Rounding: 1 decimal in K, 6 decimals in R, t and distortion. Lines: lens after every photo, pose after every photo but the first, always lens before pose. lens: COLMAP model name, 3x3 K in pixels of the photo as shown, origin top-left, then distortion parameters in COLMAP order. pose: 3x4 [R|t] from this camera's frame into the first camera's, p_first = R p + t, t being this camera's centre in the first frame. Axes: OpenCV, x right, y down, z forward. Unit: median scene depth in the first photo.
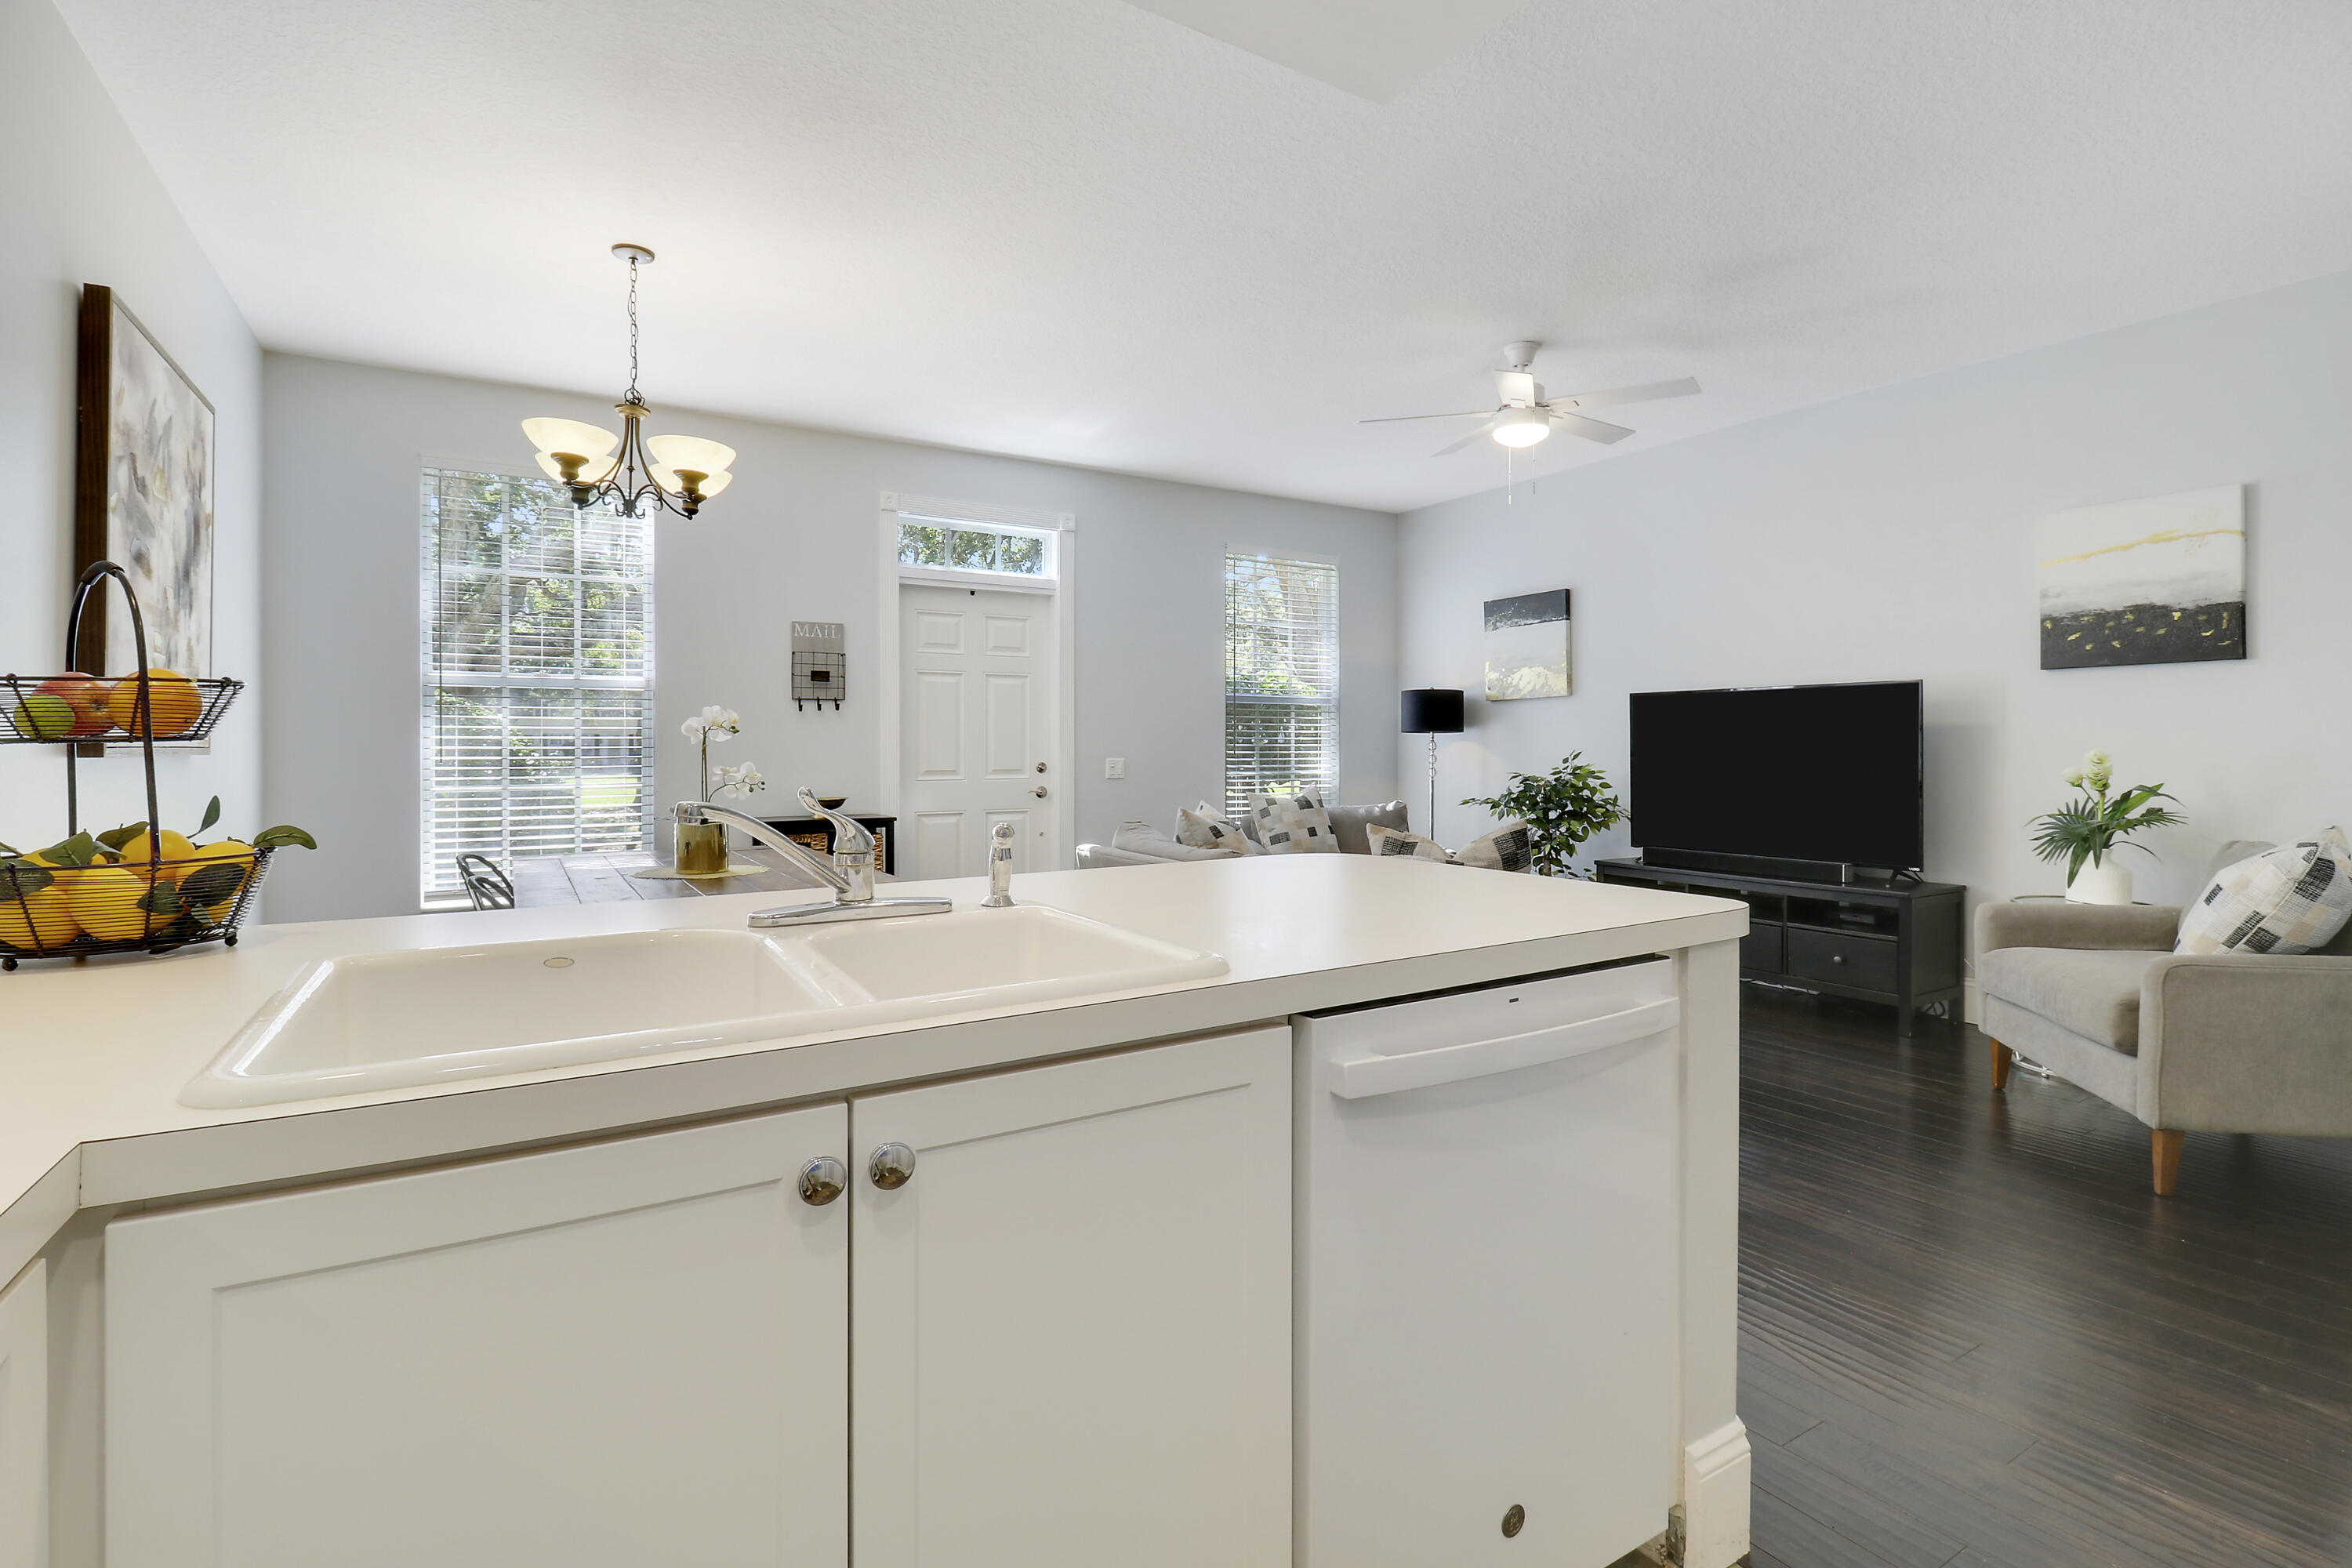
lens RADIAL K [[1099.0, 0, 1183.1], [0, 1099.0, 744.2], [0, 0, 1]] dist [0.003249, -0.015103]
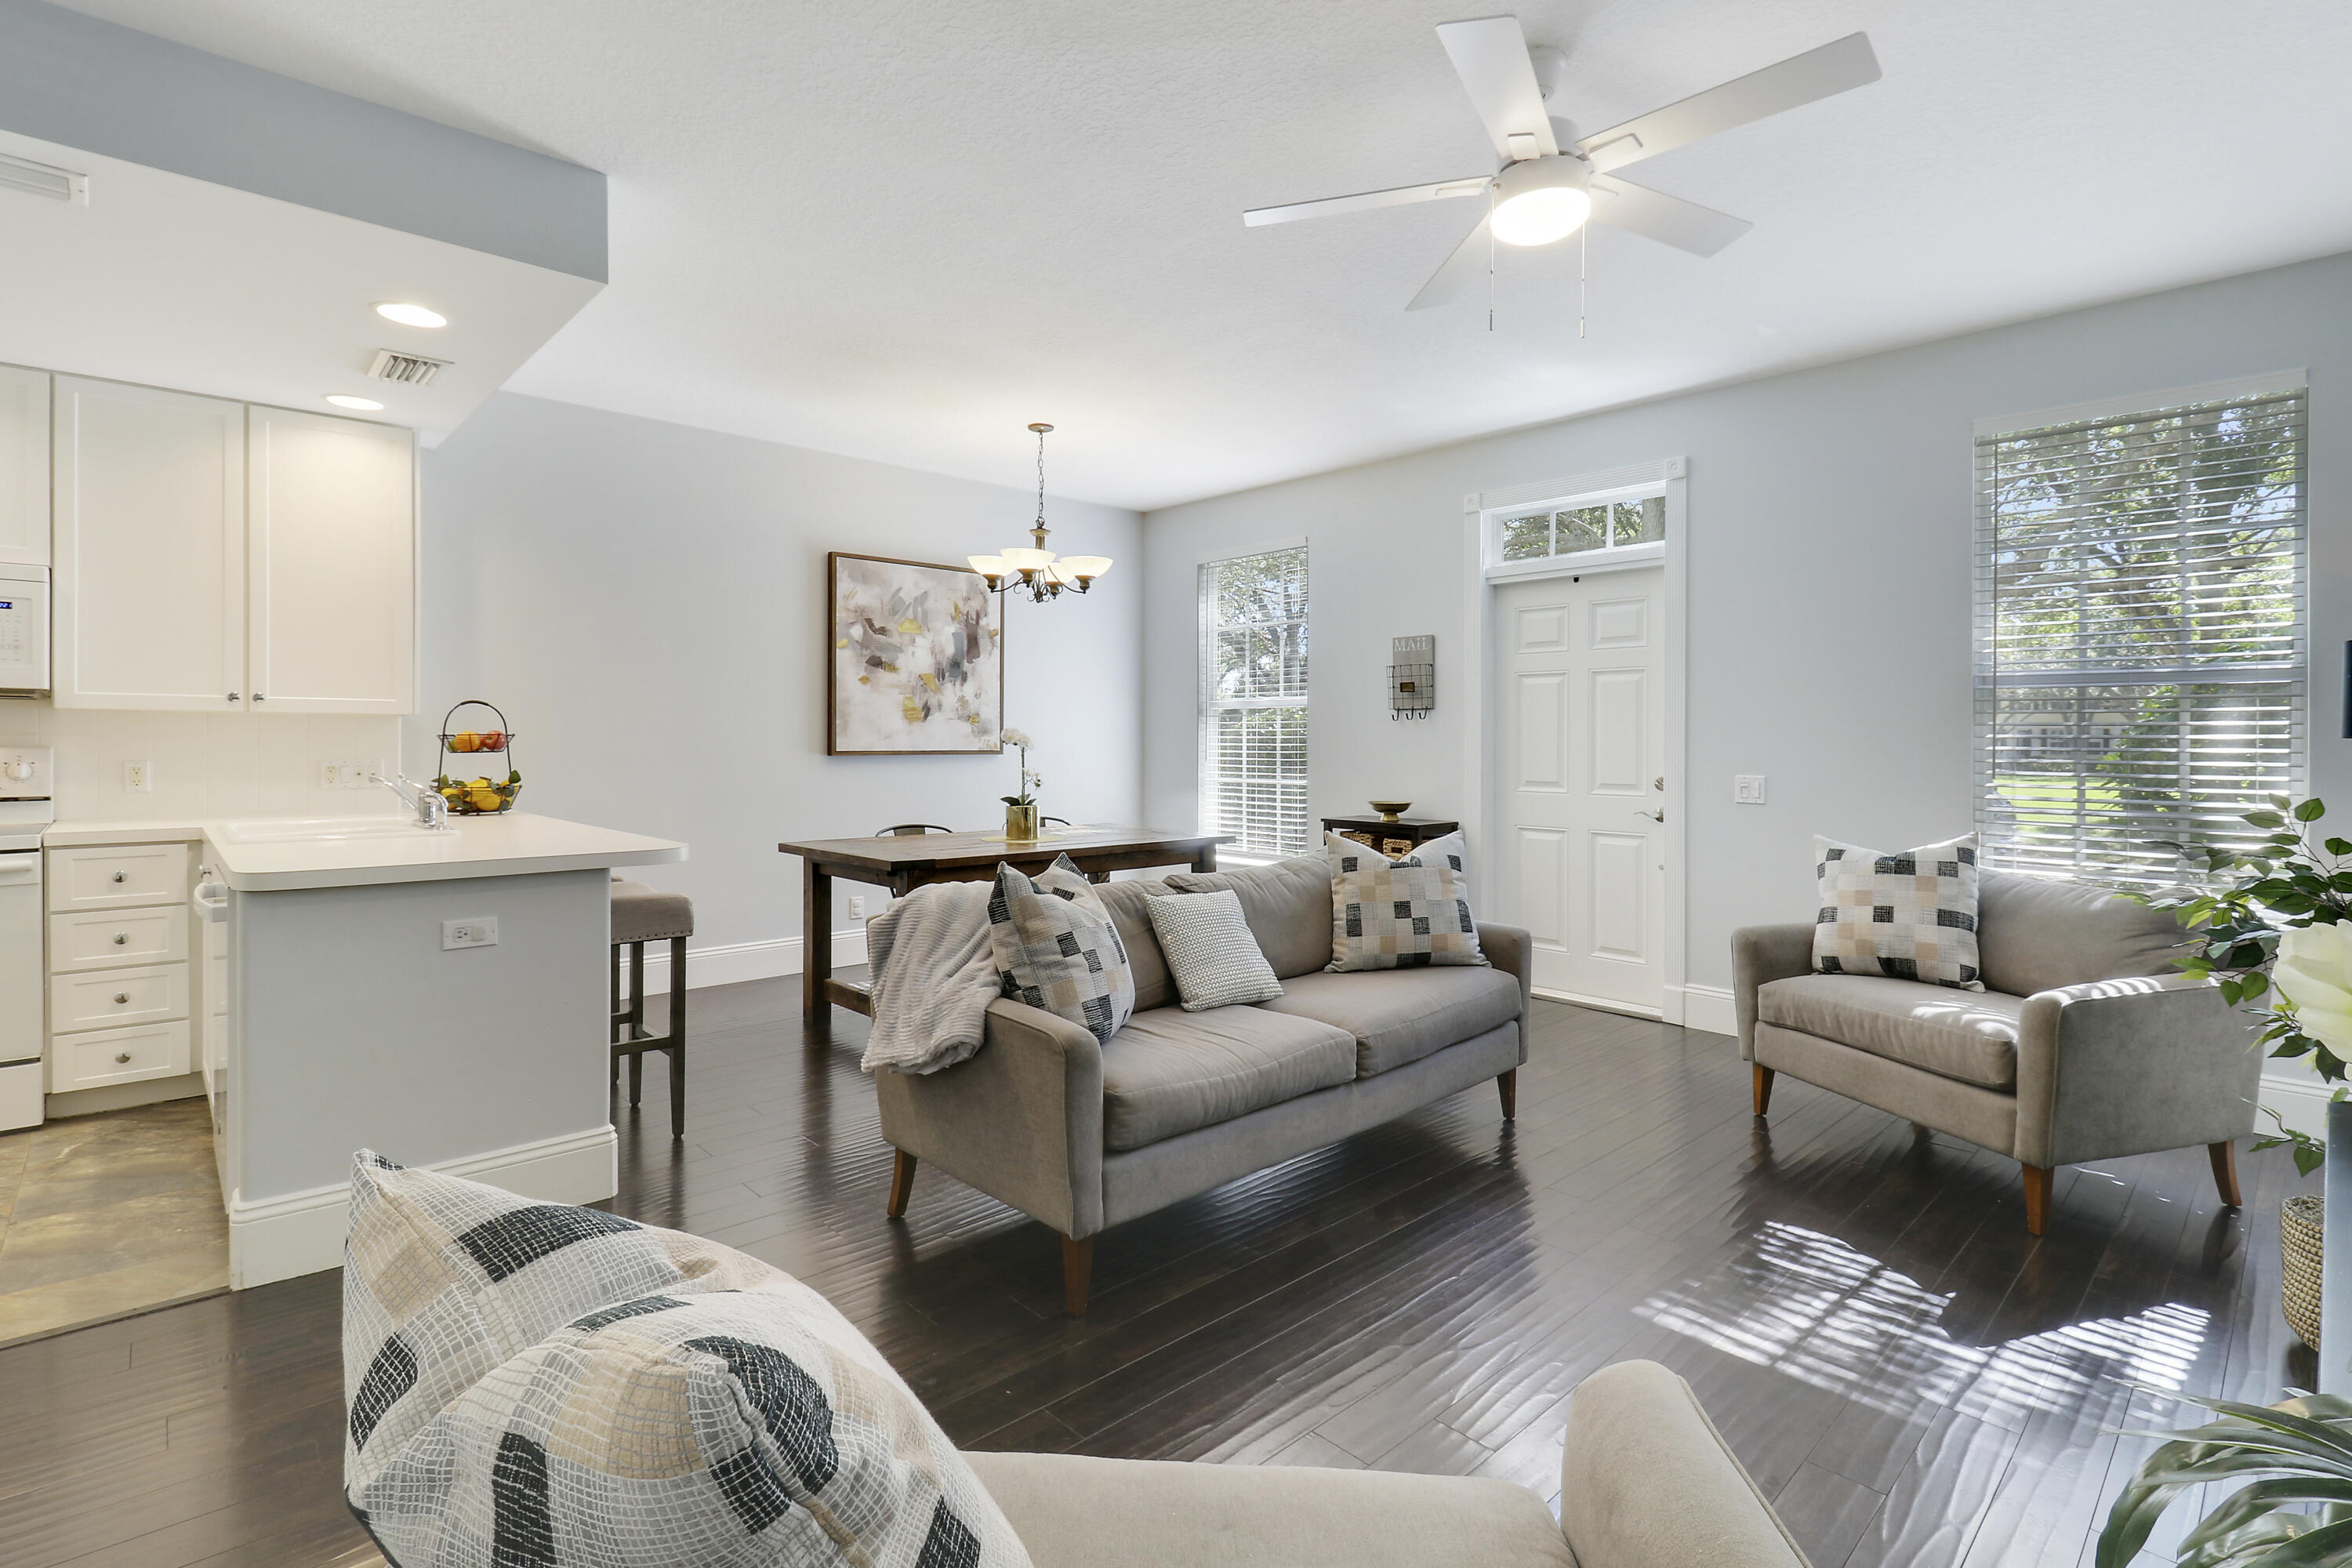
lens RADIAL K [[1108.1, 0, 1197.2], [0, 1108.1, 742.9], [0, 0, 1]] dist [0.004080, -0.016035]
pose [[0.205085, 0.005197, -0.978730, 0.774097], [-0.002254, 0.999986, 0.004837, -0.014912], [0.978741, 0.001214, 0.205094, 0.672014]]
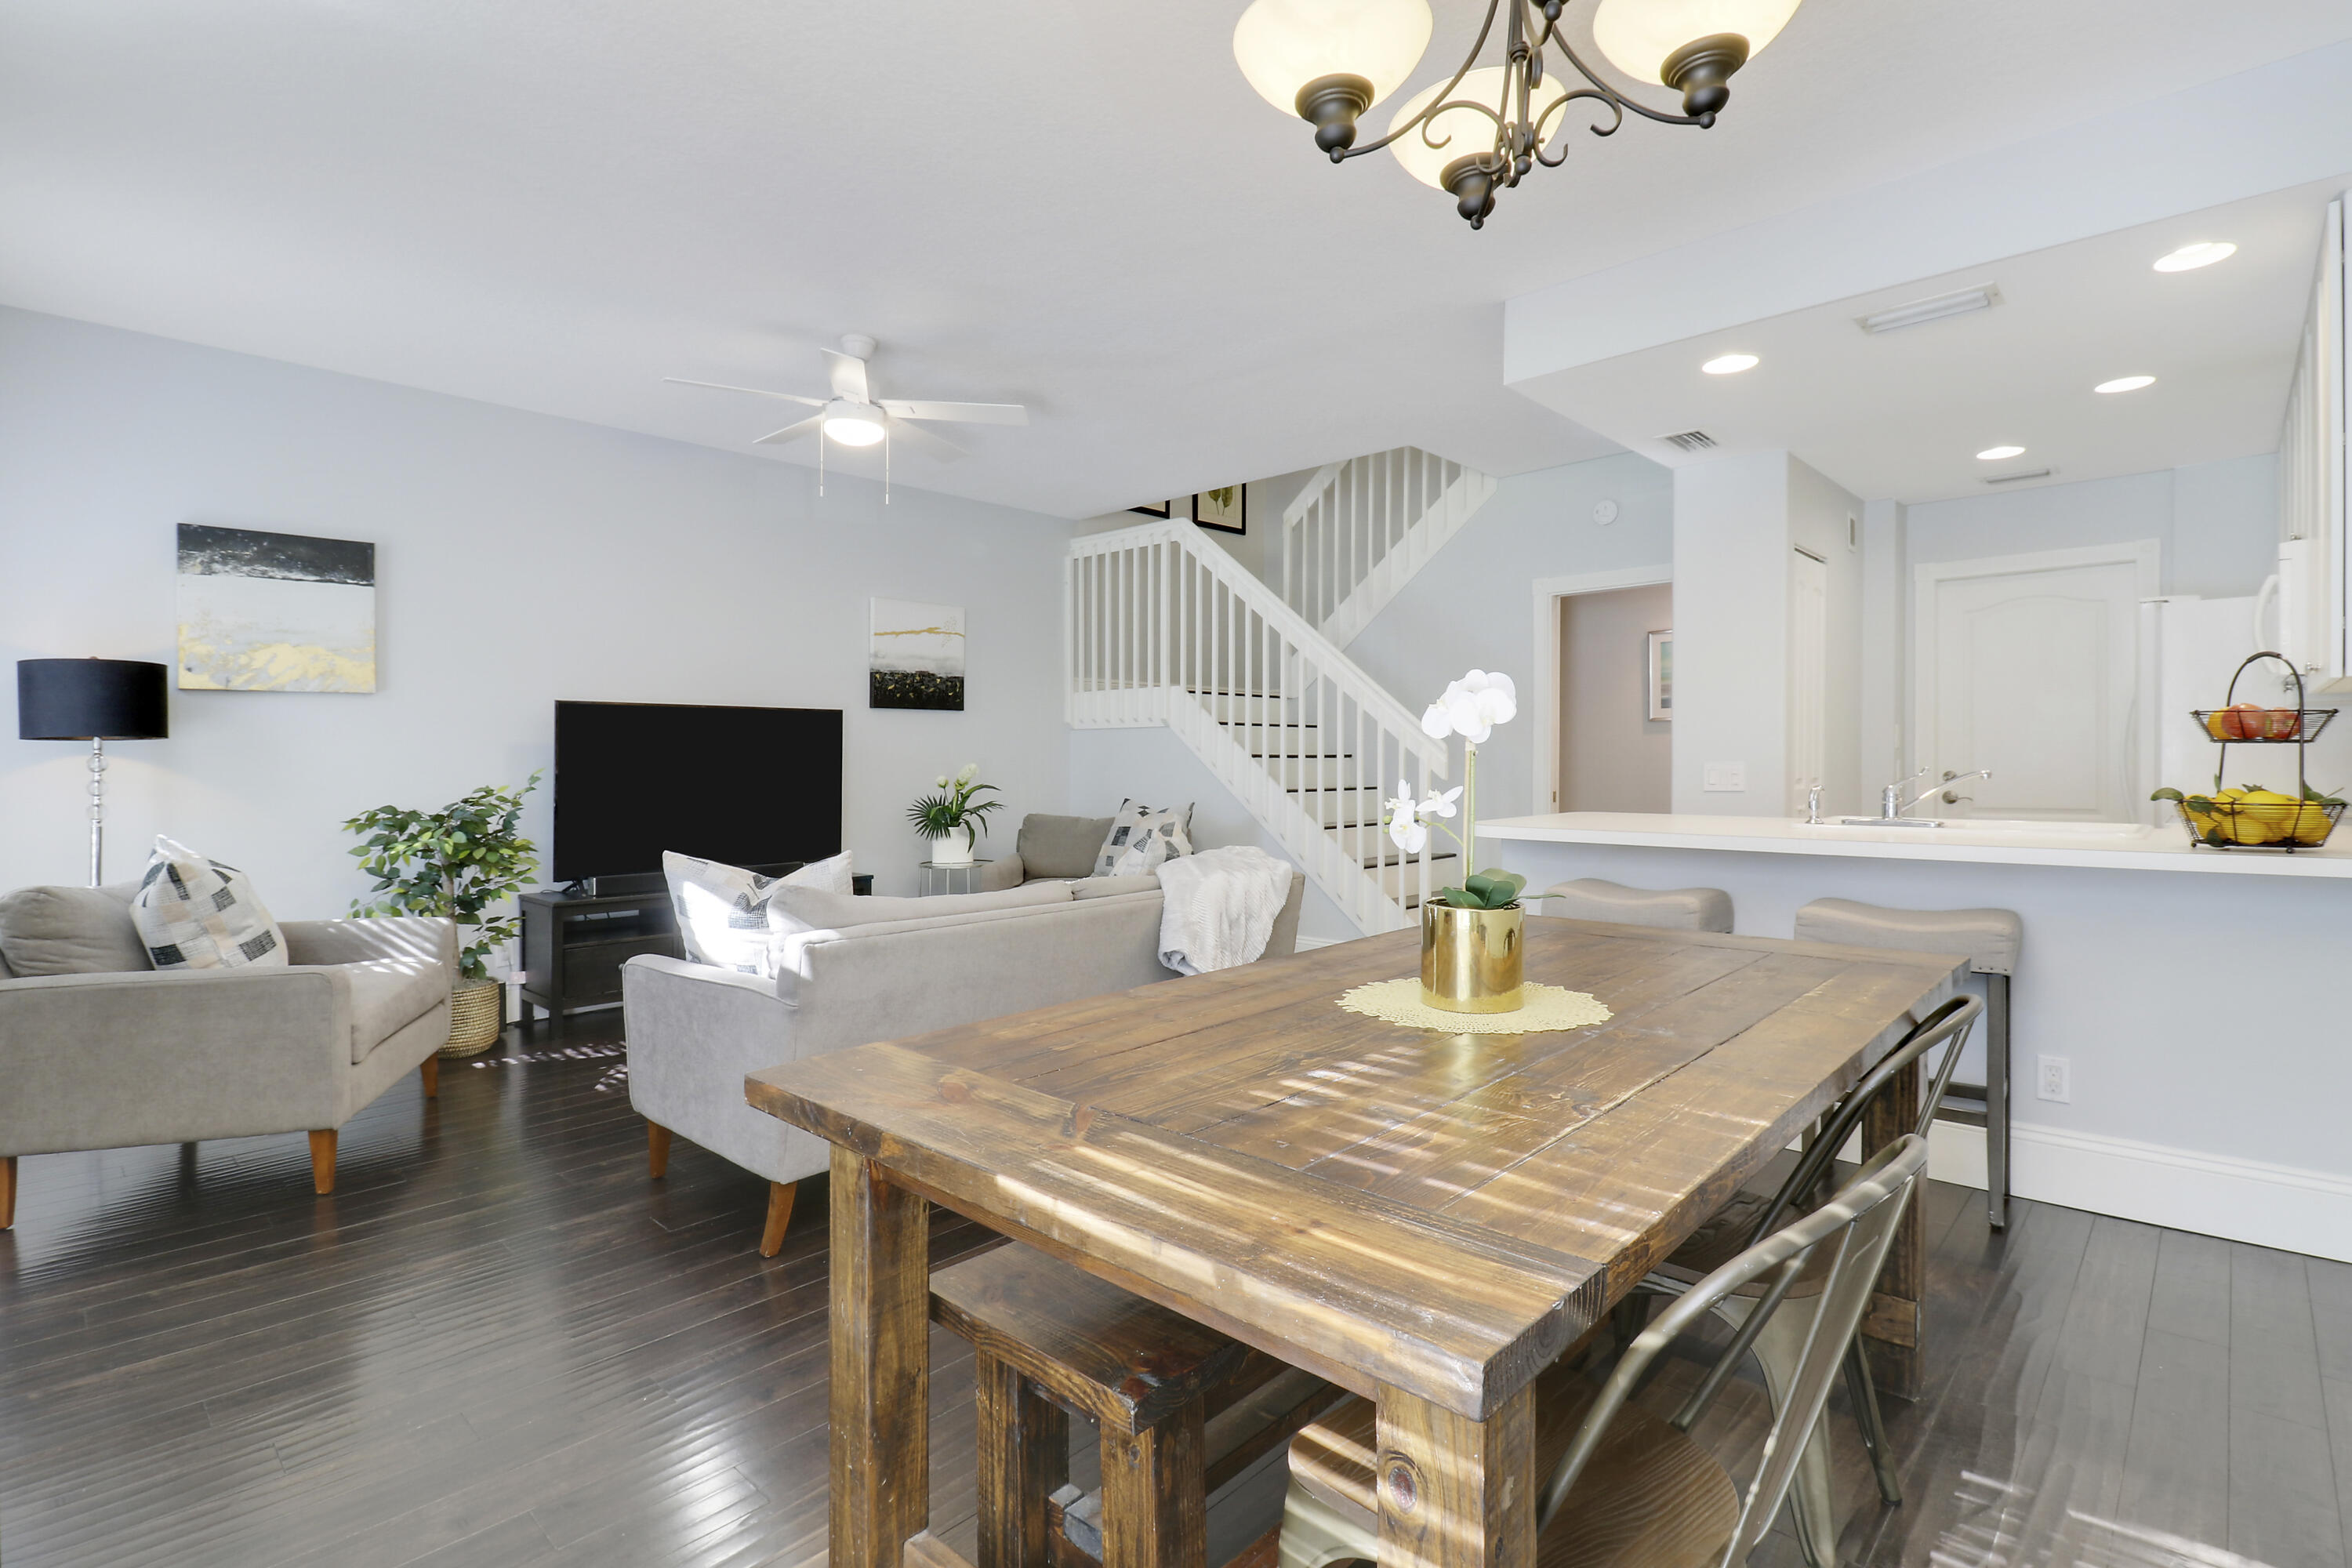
lens RADIAL K [[1097.2, 0, 1202.7], [0, 1097.2, 766.5], [0, 0, 1]] dist [0.012471, -0.020015]
pose [[-0.266909, -0.002895, 0.963718, -0.657845], [0.002289, 0.999991, 0.003638, 0.003801], [-0.963719, 0.003177, -0.266899, 0.906724]]
